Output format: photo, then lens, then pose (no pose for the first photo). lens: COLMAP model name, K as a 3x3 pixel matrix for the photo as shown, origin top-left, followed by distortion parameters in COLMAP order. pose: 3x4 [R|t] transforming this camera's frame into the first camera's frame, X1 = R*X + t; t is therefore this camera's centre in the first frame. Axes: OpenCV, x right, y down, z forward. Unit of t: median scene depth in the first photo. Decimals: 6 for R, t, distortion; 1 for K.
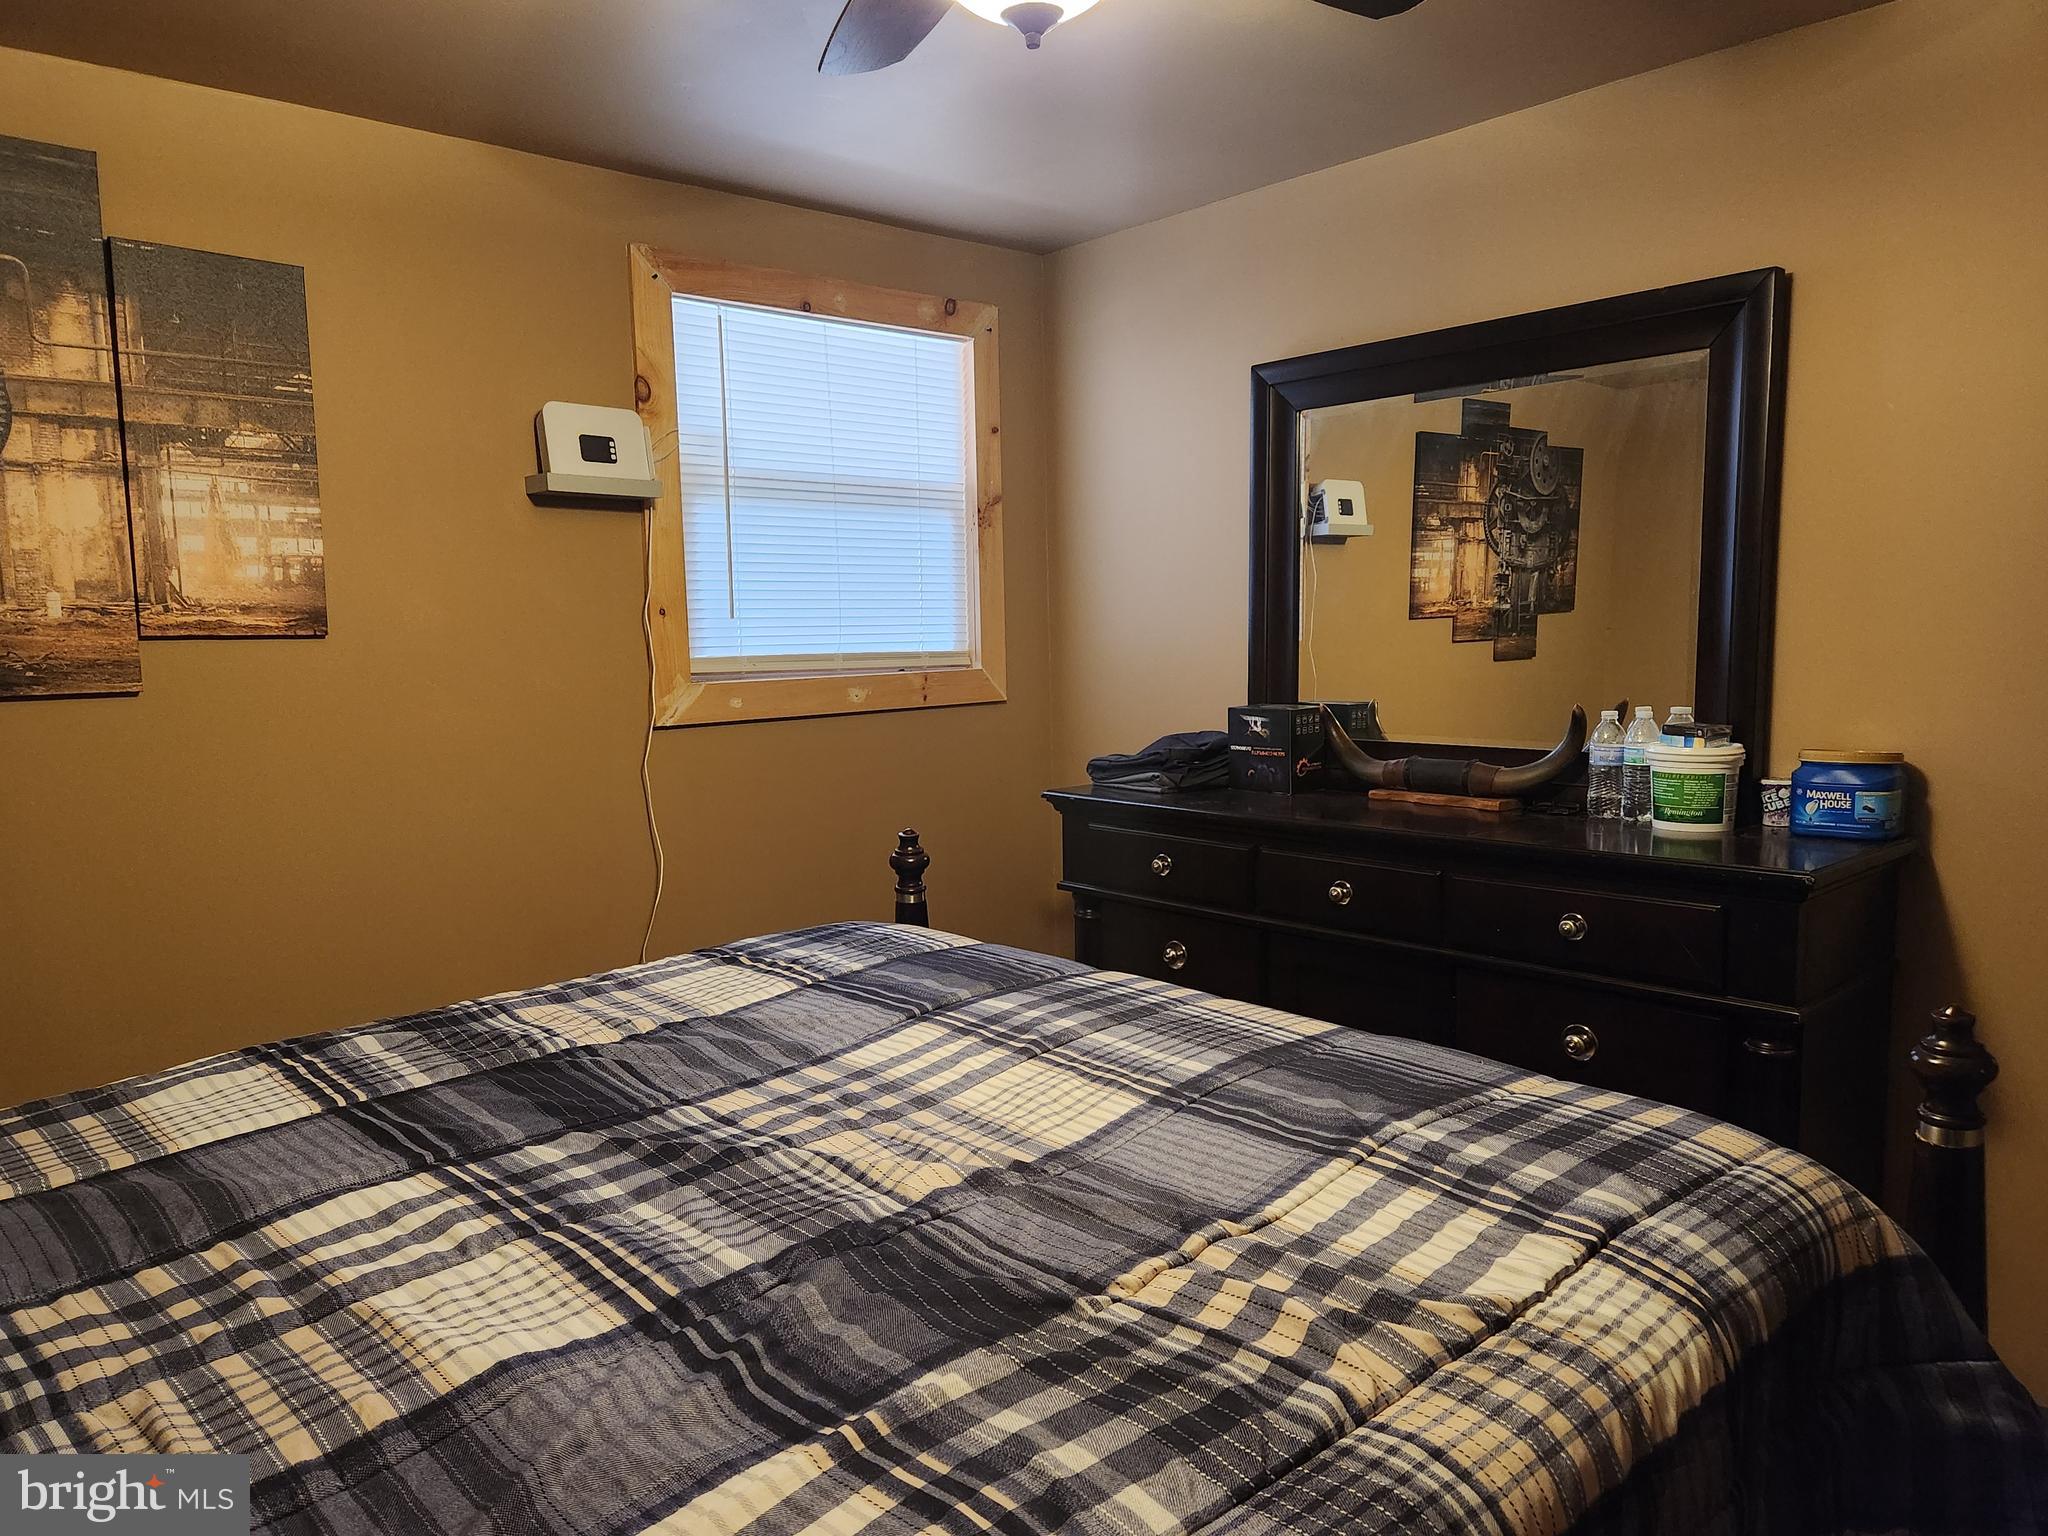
lens RADIAL K [[1411.9, 0, 1024.0], [0, 1411.9, 779.9], [0, 0, 1]] dist [0.081148, -0.067089]
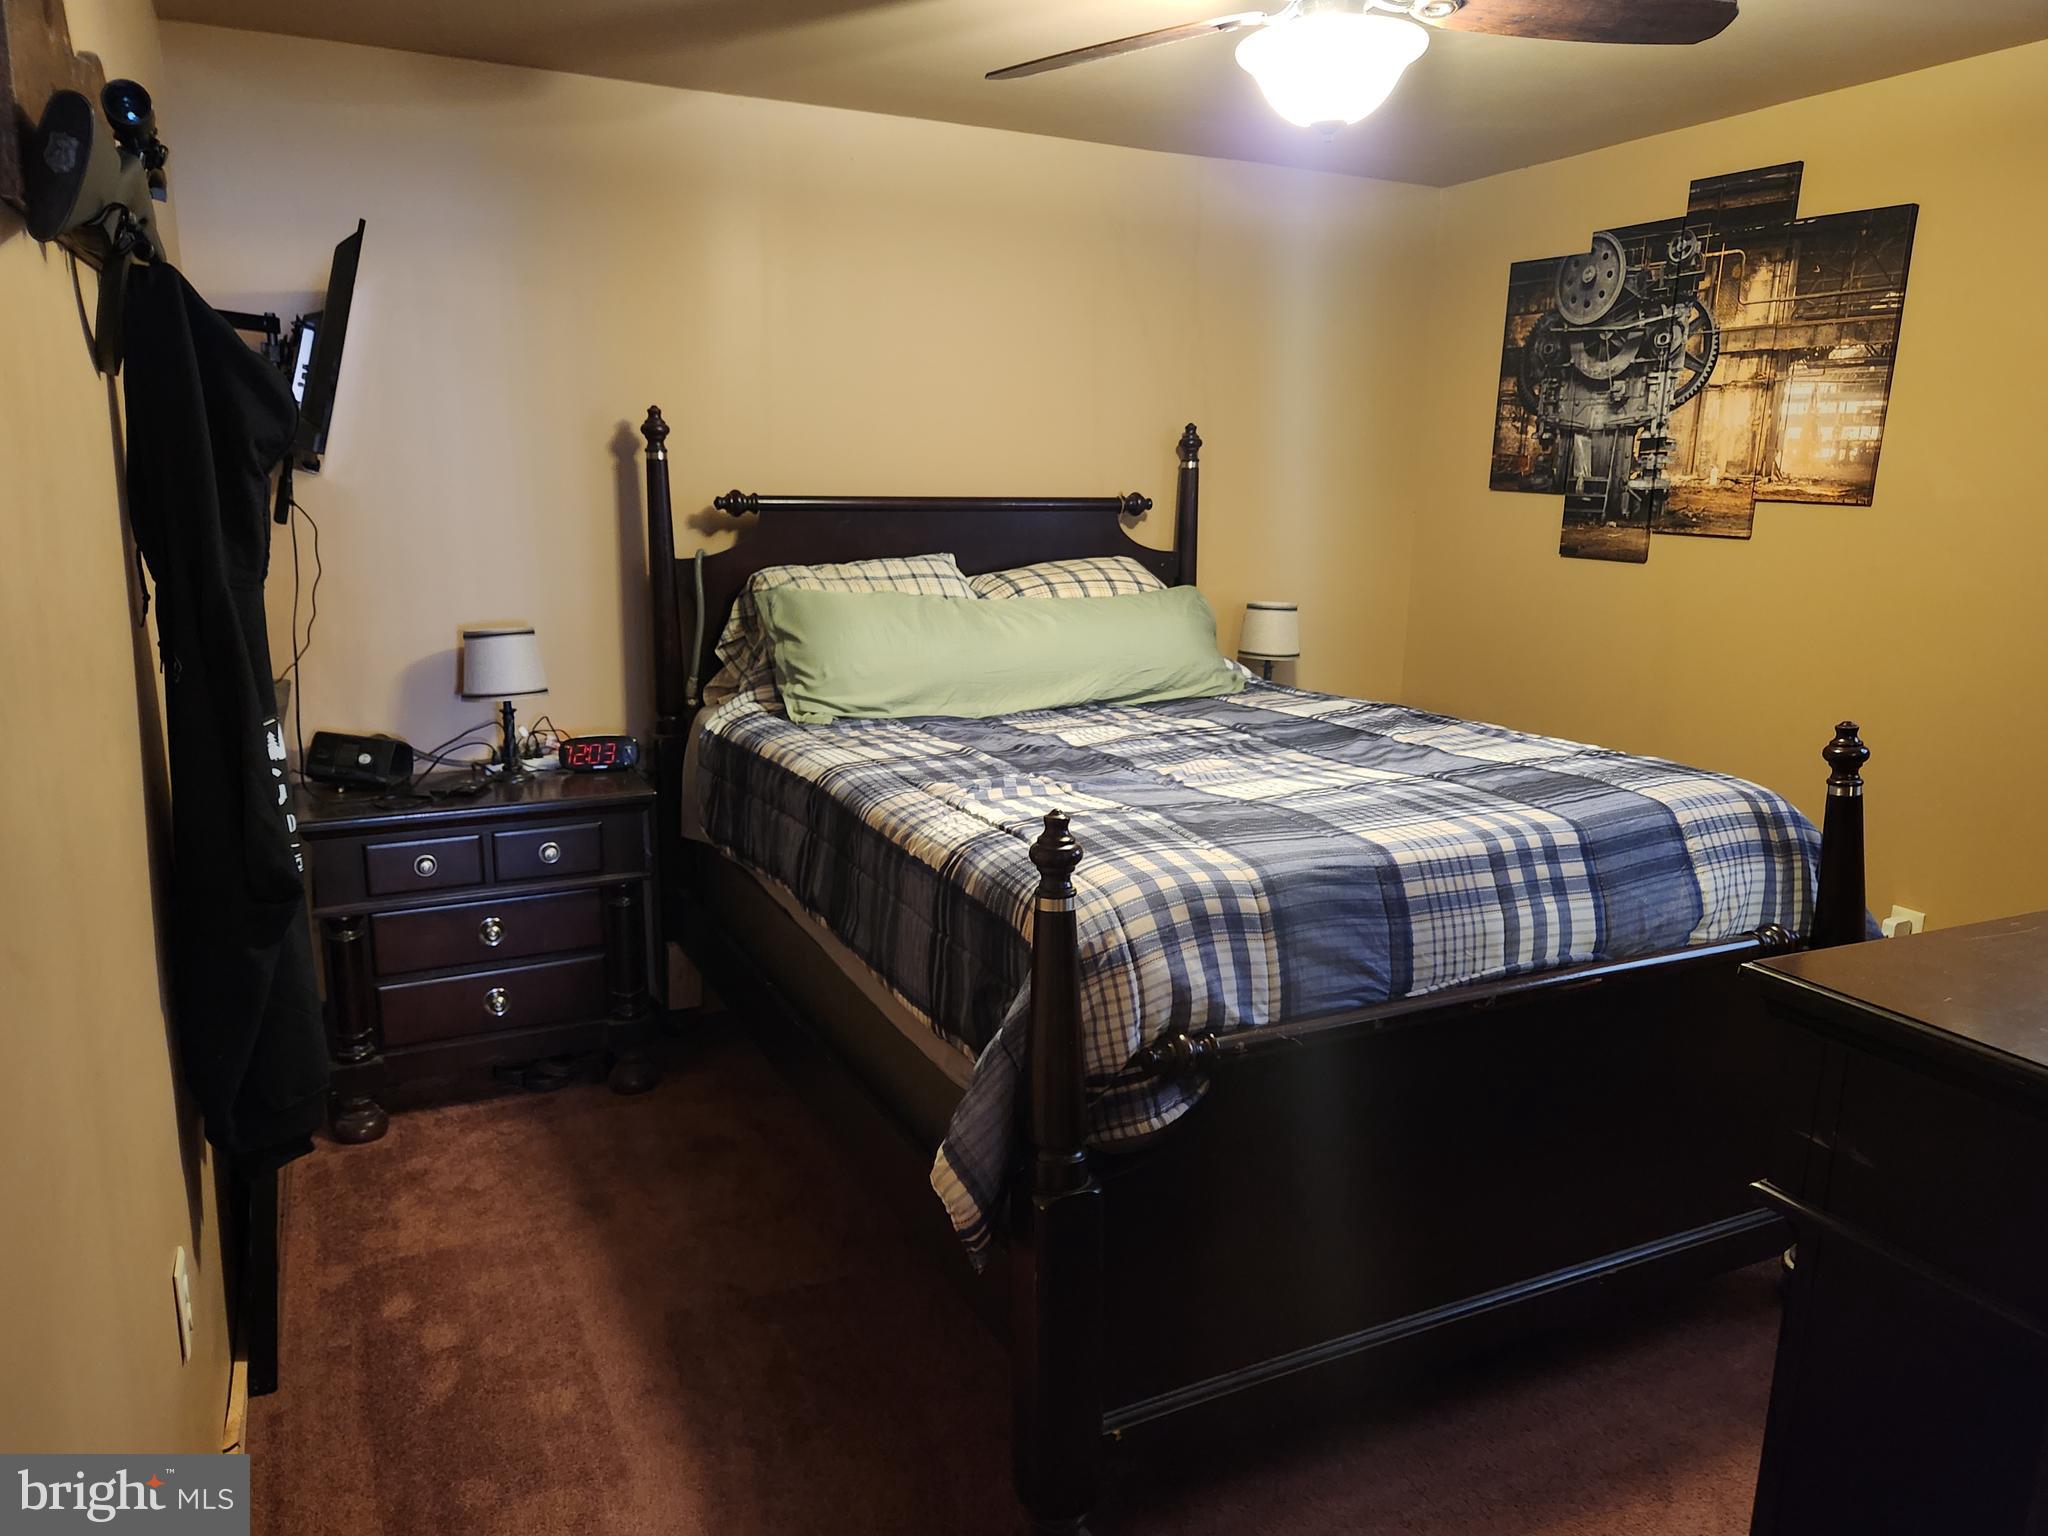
lens RADIAL K [[1411.9, 0, 1020.7], [0, 1411.9, 765.4], [0, 0, 1]] dist [0.081148, -0.067089]
pose [[-0.273268, 0.214071, -0.937816, 1.020619], [-0.123127, 0.959120, 0.254811, -0.119956], [0.954026, 0.185102, -0.235739, 0.680034]]
